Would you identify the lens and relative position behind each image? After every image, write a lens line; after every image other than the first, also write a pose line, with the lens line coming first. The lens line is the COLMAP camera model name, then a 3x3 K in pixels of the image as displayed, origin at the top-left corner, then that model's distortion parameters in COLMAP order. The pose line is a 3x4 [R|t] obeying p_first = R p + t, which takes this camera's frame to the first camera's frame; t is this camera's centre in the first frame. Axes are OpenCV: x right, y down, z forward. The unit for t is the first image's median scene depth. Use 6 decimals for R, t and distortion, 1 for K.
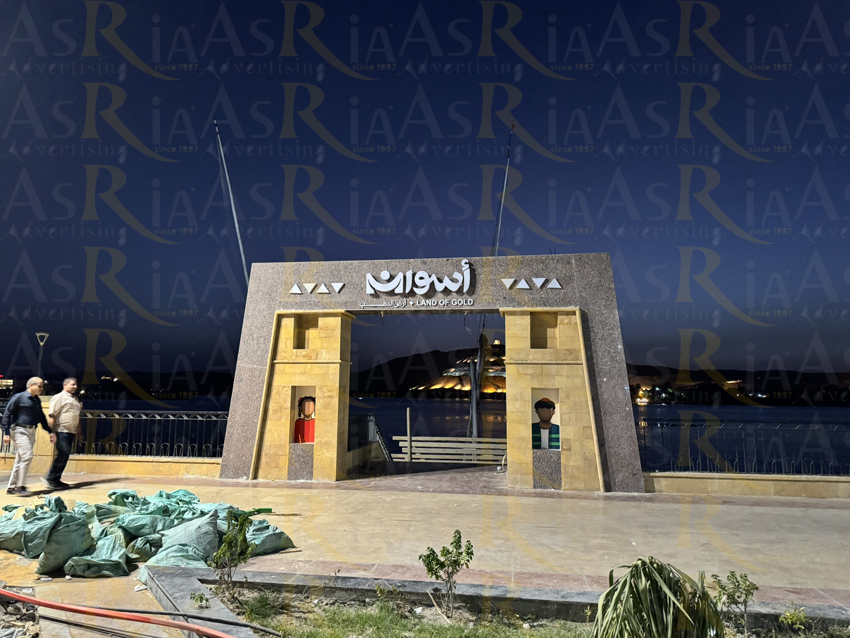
lens RADIAL K [[604.0, 0, 431.0], [0, 604.0, 320.1], [0, 0, 1]] dist [0.096244, -0.186234]
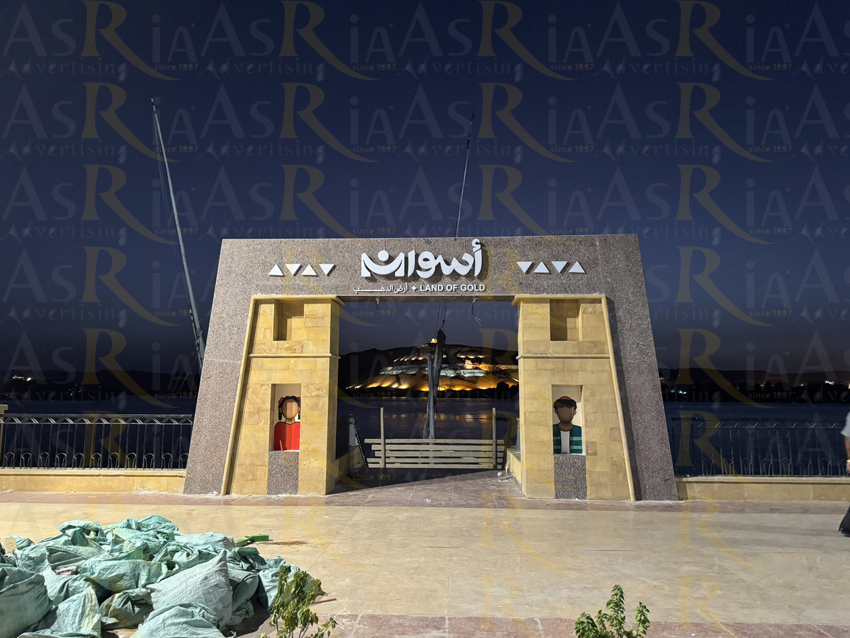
lens RADIAL K [[596.7, 0, 425.0], [0, 596.7, 319.0], [0, 0, 1]] dist [0.069046, -0.106826]
pose [[0.994167, 0.007418, 0.107596, -0.109194], [-0.007316, 0.999972, -0.001342, 0.017335], [-0.107603, 0.000547, 0.994194, 0.143559]]
